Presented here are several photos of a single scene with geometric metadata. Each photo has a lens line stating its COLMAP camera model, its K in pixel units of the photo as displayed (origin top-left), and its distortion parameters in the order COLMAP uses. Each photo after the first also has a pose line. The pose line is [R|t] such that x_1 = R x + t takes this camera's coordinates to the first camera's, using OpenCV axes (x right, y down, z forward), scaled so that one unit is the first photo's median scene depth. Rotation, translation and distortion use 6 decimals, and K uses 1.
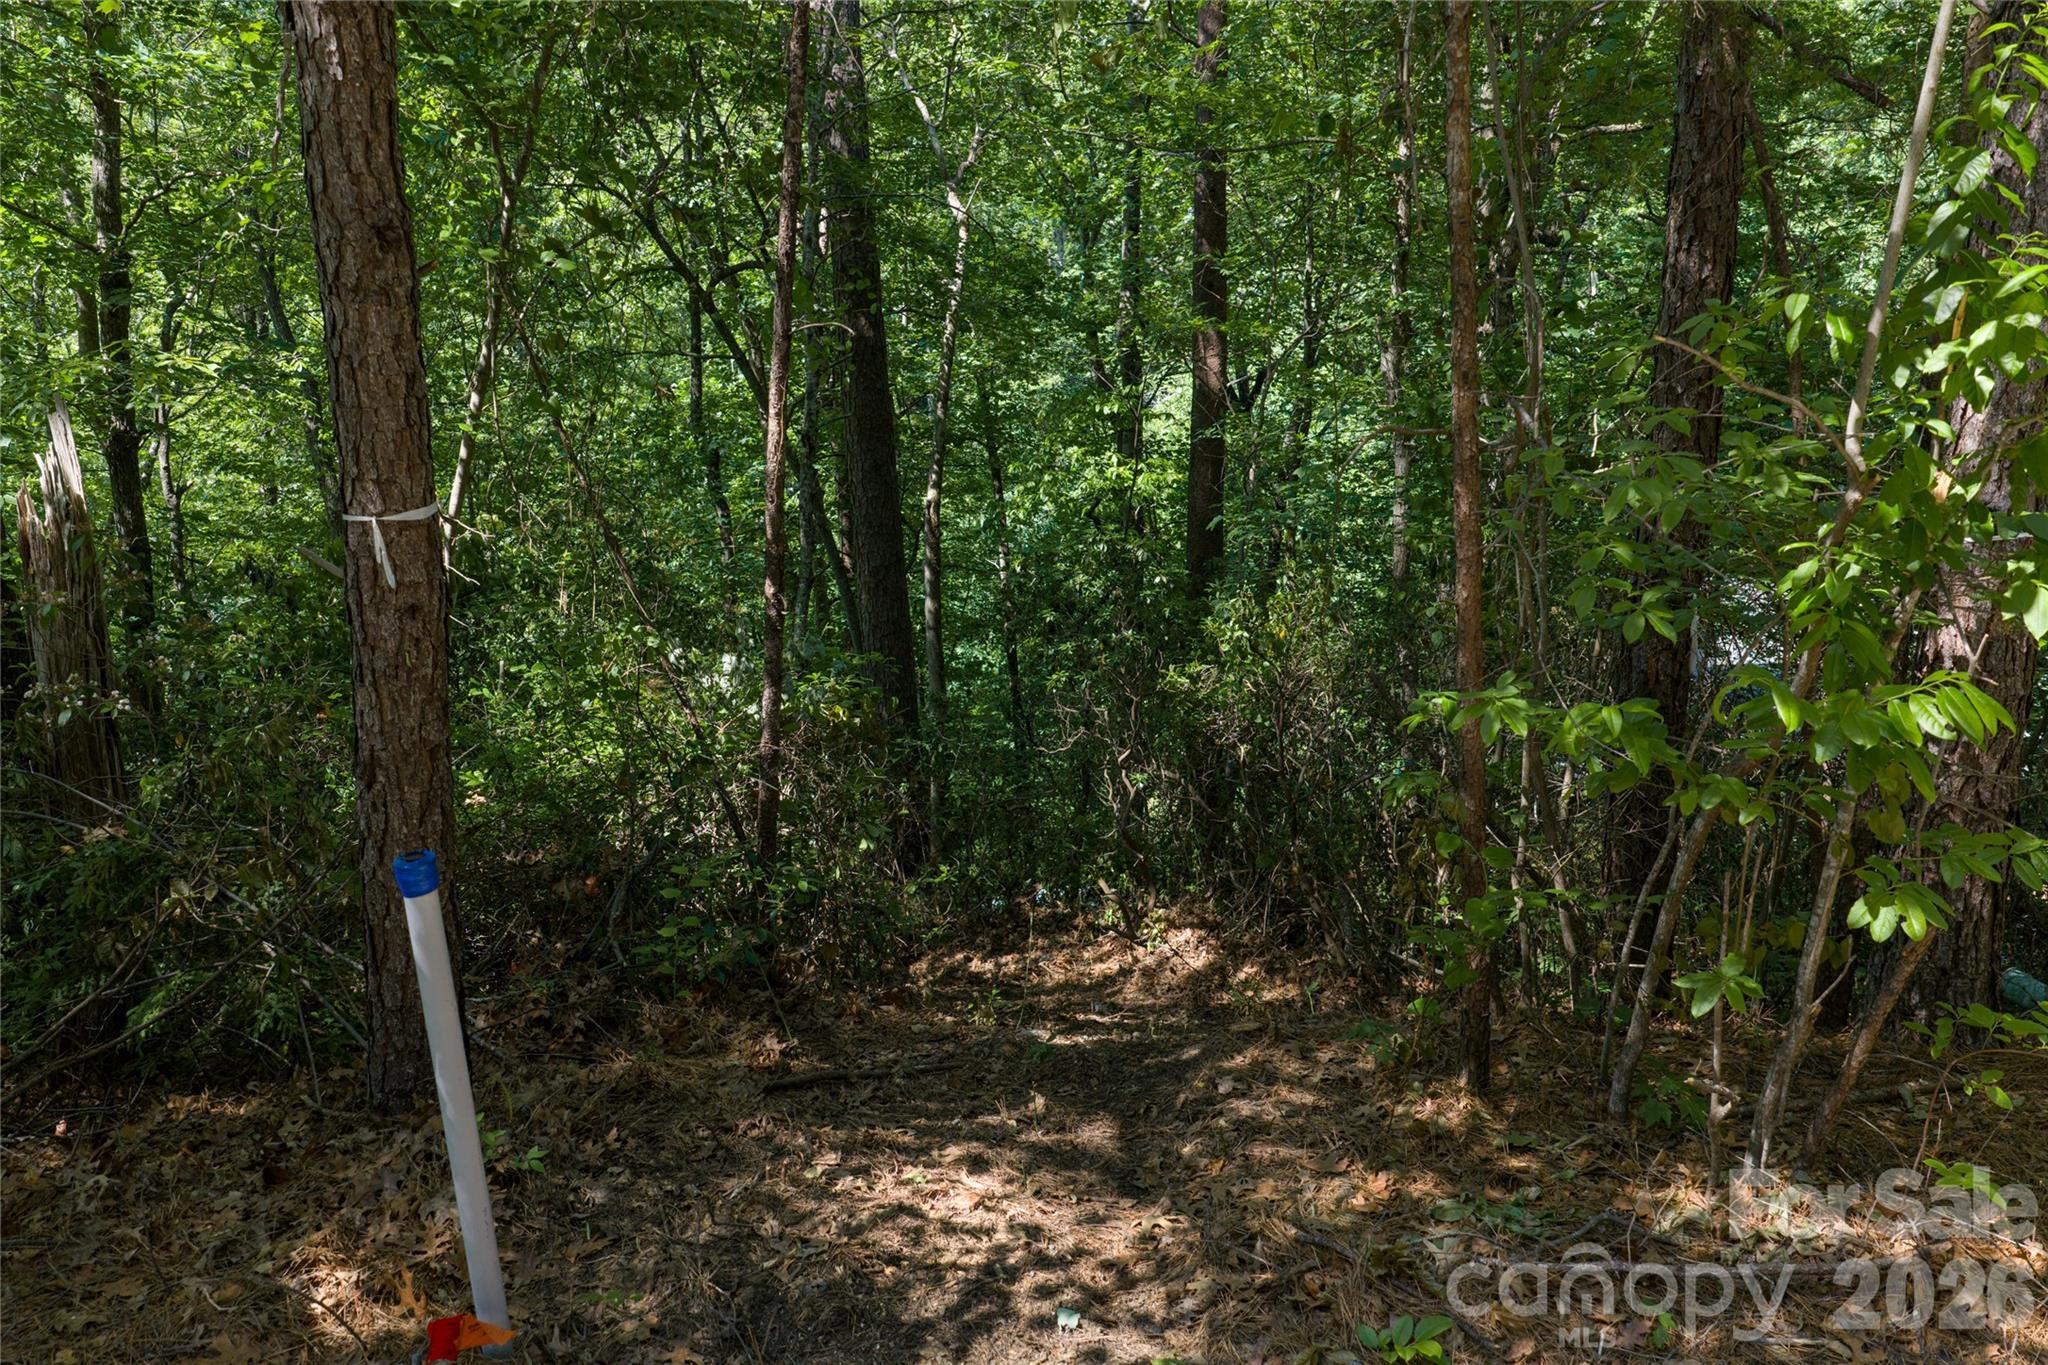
lens RADIAL K [[1703.0, 0, 1032.0], [0, 1703.0, 674.9], [0, 0, 1]] dist [0.040434, -0.065054]
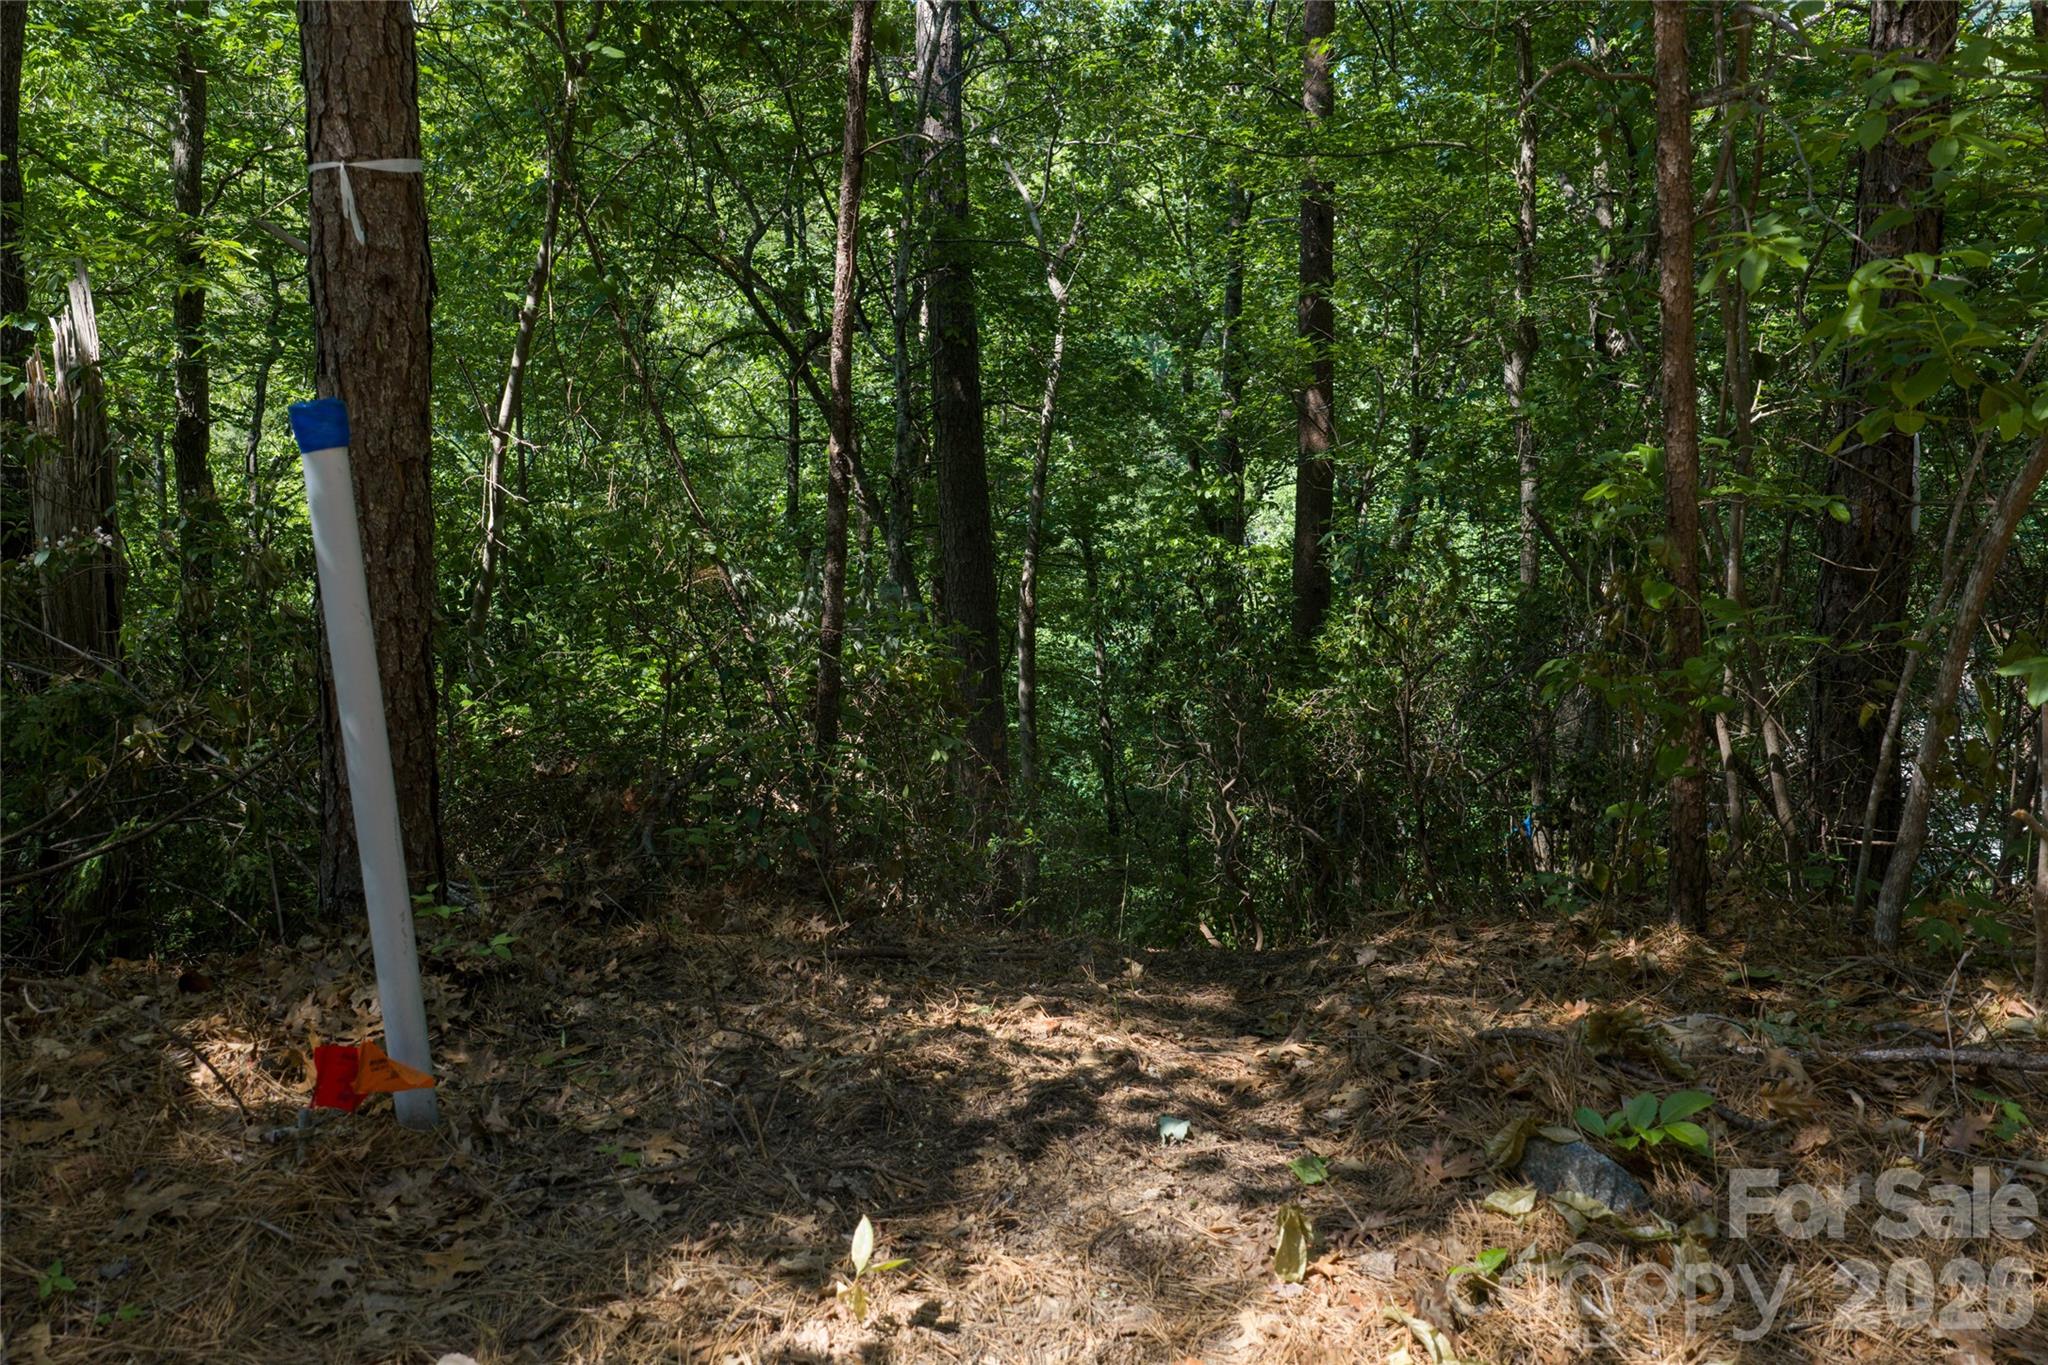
lens RADIAL K [[1703.0, 0, 1032.0], [0, 1703.0, 674.9], [0, 0, 1]] dist [0.040434, -0.065054]
pose [[0.998324, 0.007978, -0.057320, 0.000253], [-0.013253, 0.995649, -0.092237, 0.221284], [0.056335, 0.092842, 0.994086, 0.206474]]
